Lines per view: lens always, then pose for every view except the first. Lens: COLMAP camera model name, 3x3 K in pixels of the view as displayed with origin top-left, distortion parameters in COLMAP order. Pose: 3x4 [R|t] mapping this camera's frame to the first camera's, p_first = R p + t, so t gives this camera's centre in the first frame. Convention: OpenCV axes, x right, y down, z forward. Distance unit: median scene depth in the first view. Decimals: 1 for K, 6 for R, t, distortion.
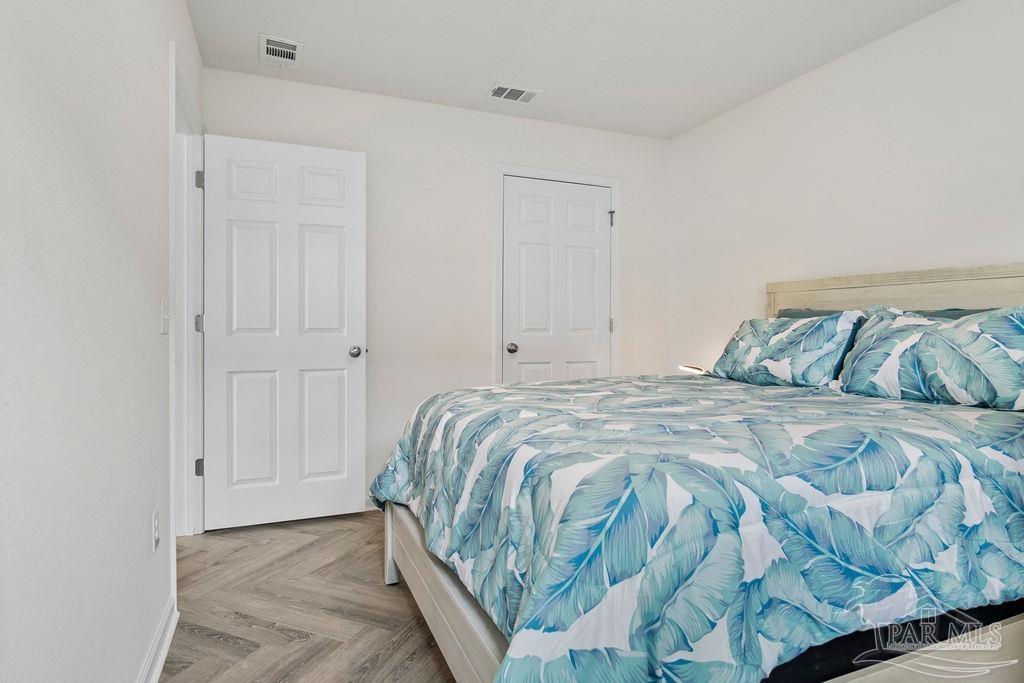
lens RADIAL K [[553.2, 0, 505.1], [0, 553.2, 329.9], [0, 0, 1]] dist [-0.027485, 0.000479]
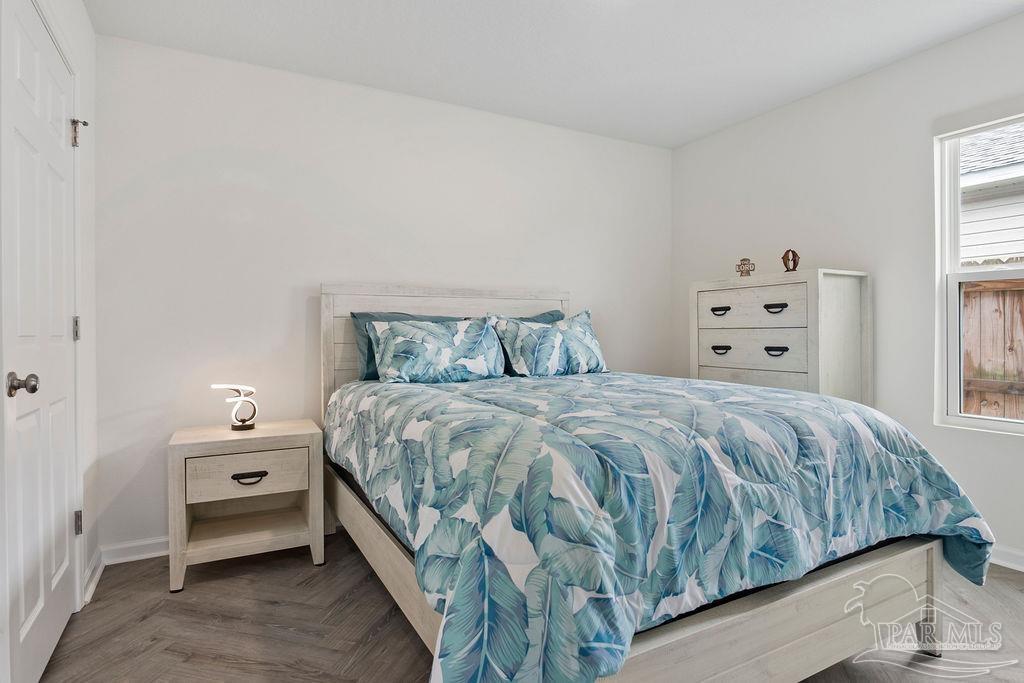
lens RADIAL K [[553.2, 0, 505.1], [0, 553.2, 329.9], [0, 0, 1]] dist [-0.027485, 0.000479]
pose [[-0.109086, -0.002857, 0.994028, -0.630260], [0.008649, 0.999955, 0.003823, -0.007121], [-0.993995, 0.009015, -0.109056, 1.018564]]
